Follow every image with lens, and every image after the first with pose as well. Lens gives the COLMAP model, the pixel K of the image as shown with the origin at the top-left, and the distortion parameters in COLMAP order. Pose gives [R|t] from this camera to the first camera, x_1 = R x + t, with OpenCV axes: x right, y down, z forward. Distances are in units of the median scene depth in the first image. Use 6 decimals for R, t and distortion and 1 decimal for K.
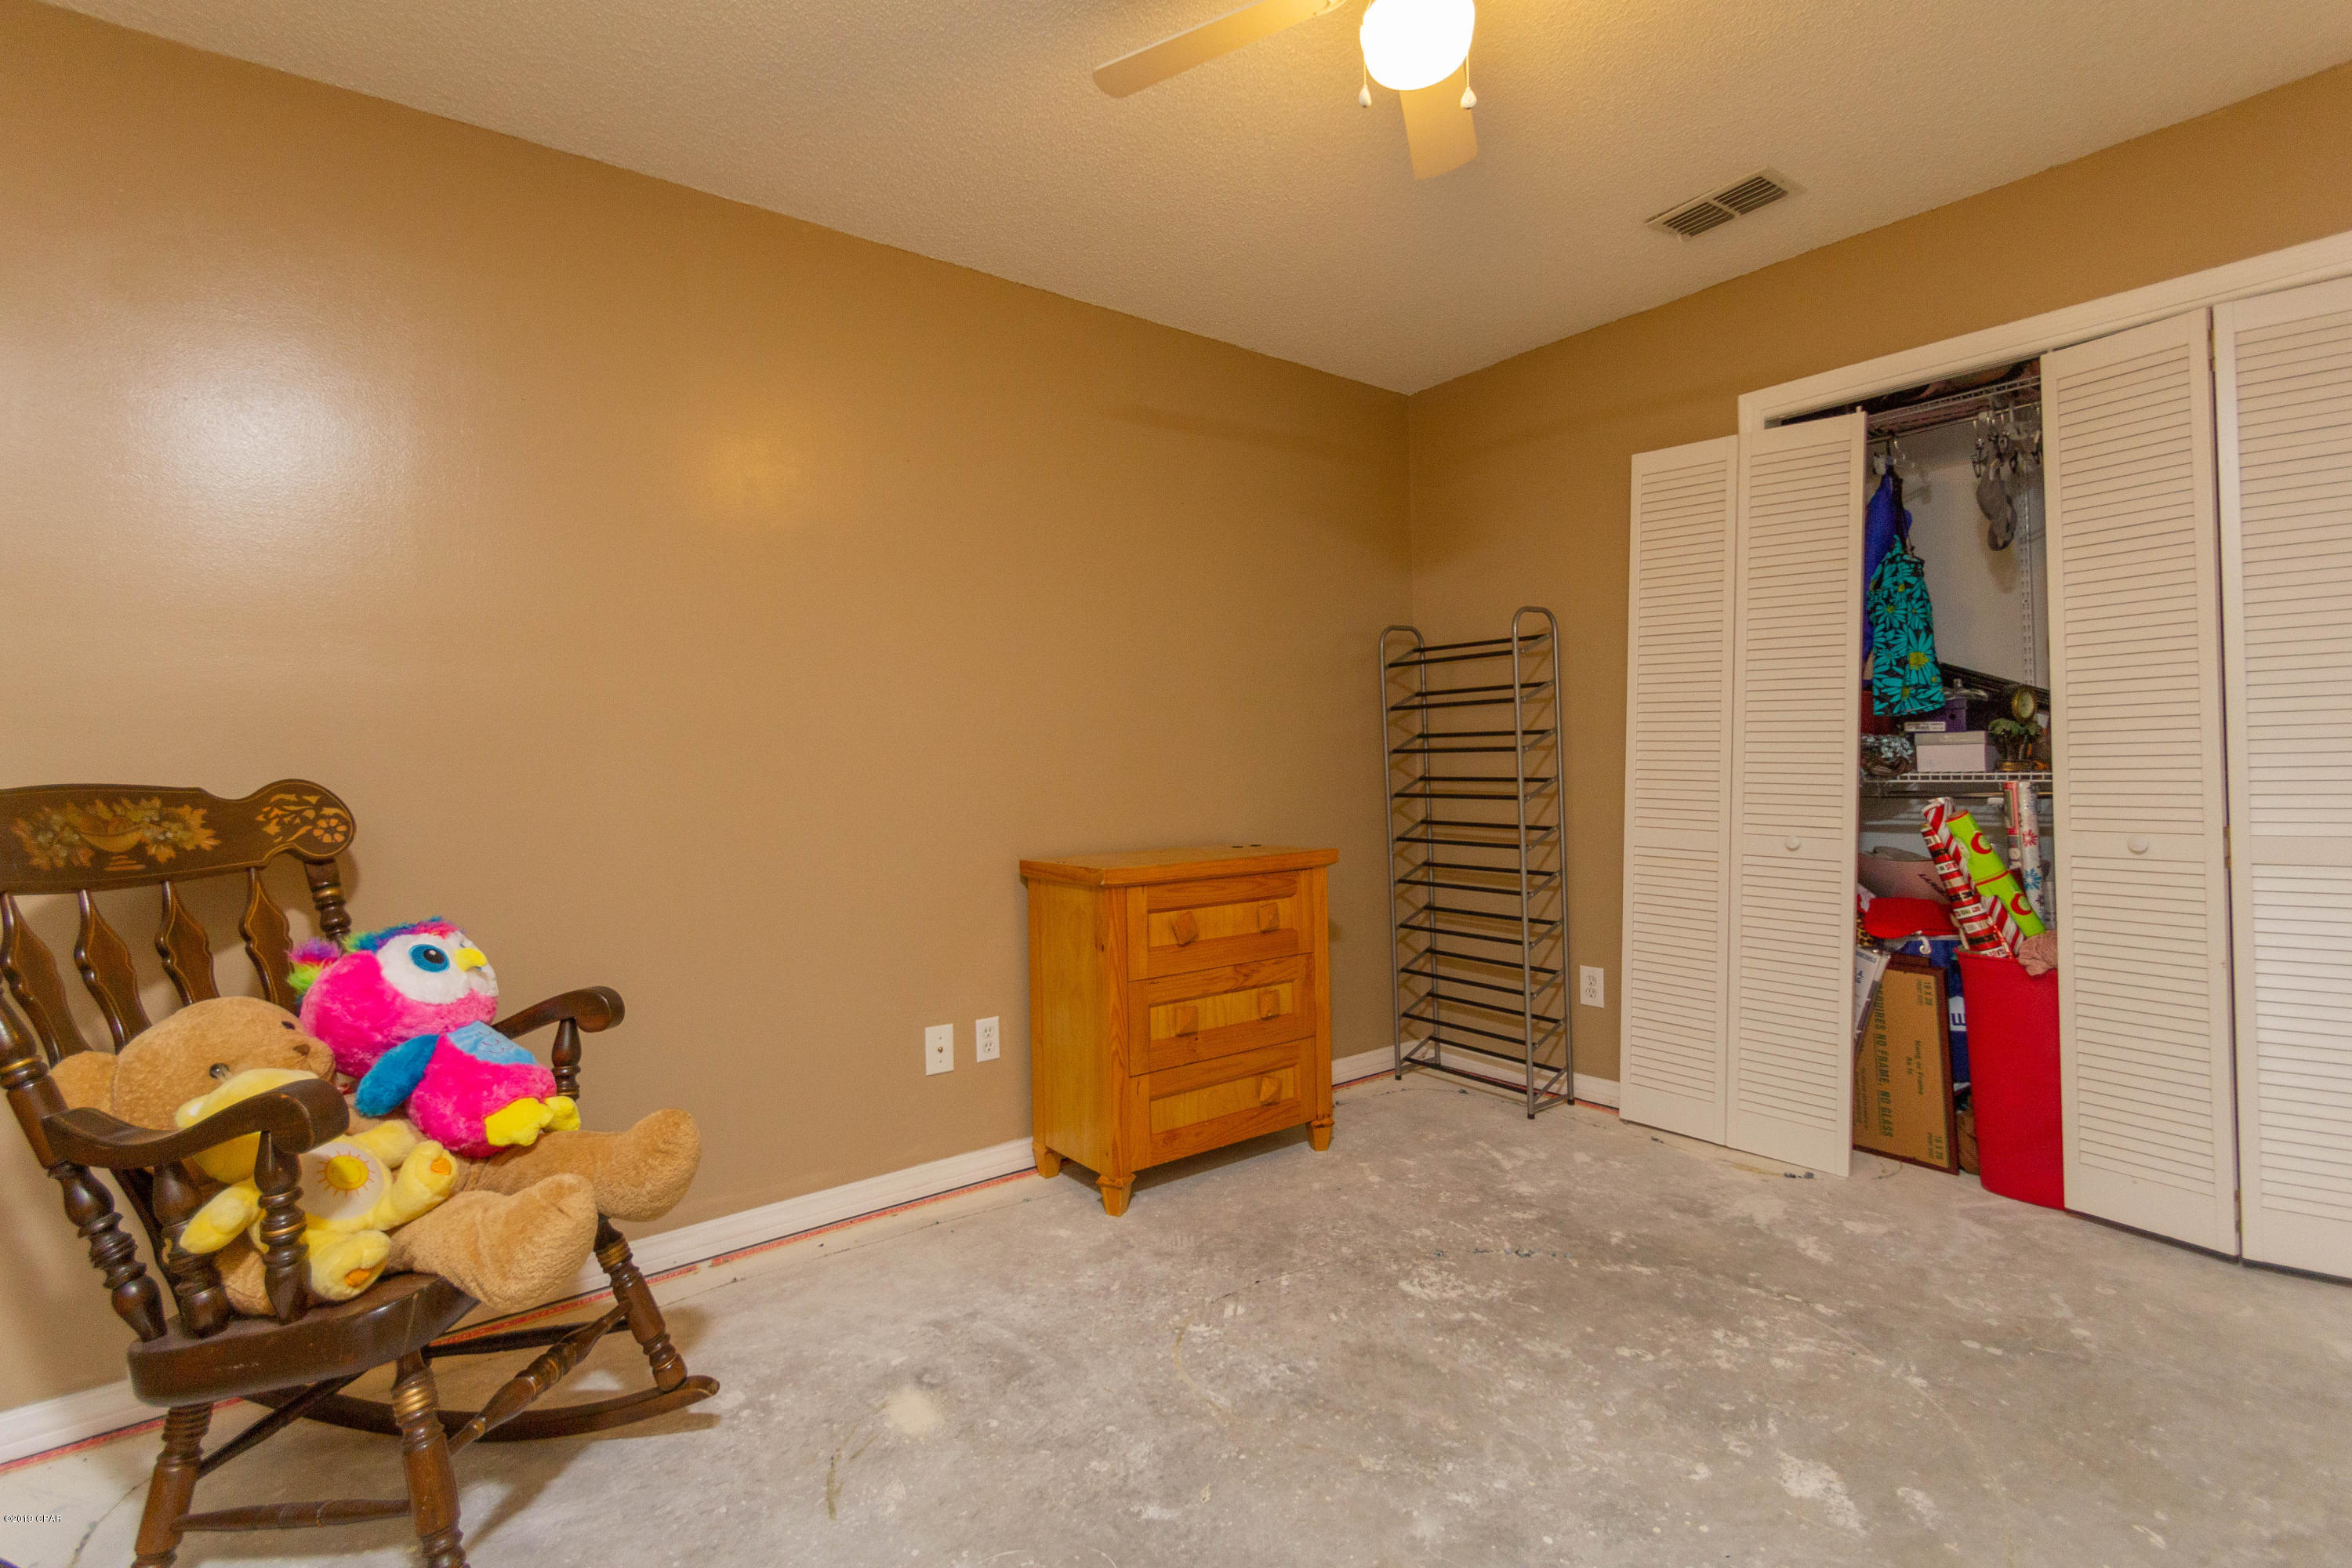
lens RADIAL K [[1076.8, 0, 1134.0], [0, 1076.8, 758.7], [0, 0, 1]] dist [0.004623, -0.005626]
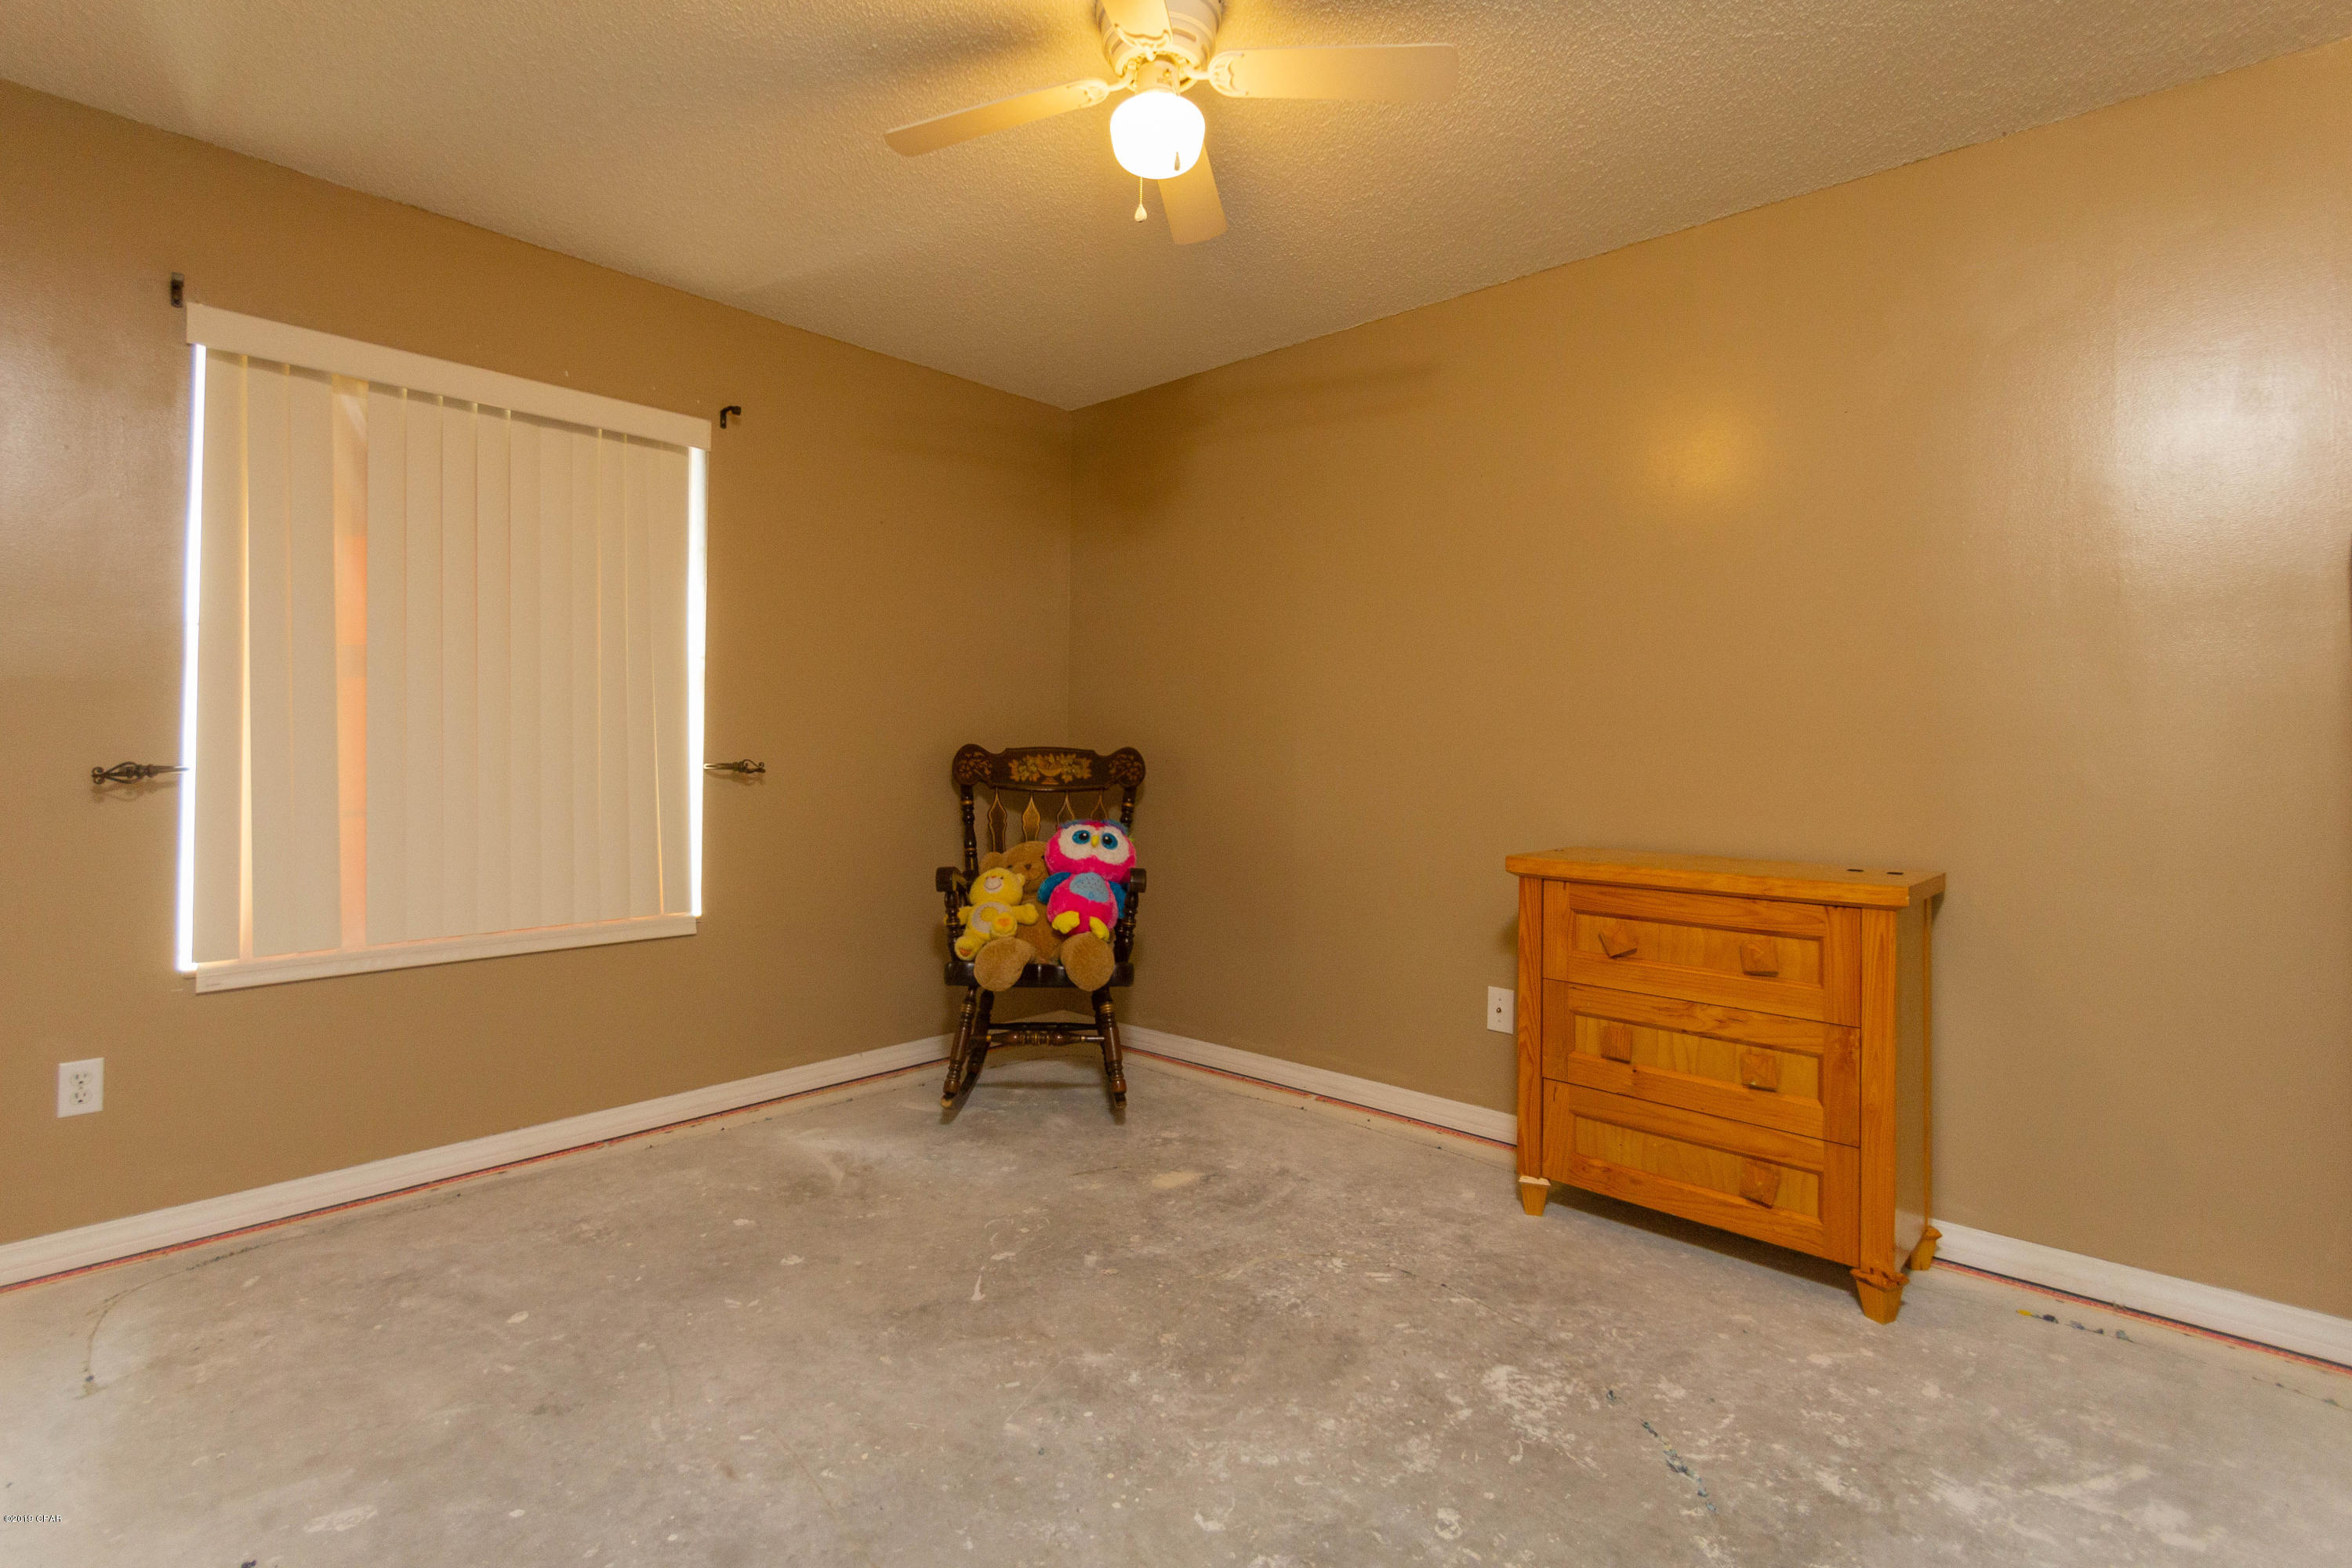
lens RADIAL K [[1076.8, 0, 1134.0], [0, 1076.8, 758.7], [0, 0, 1]] dist [0.004623, -0.005626]
pose [[0.181364, 0.029941, -0.982960, 1.080741], [-0.005597, 0.999552, 0.029414, -0.016401], [0.983400, 0.000167, 0.181450, 0.591778]]
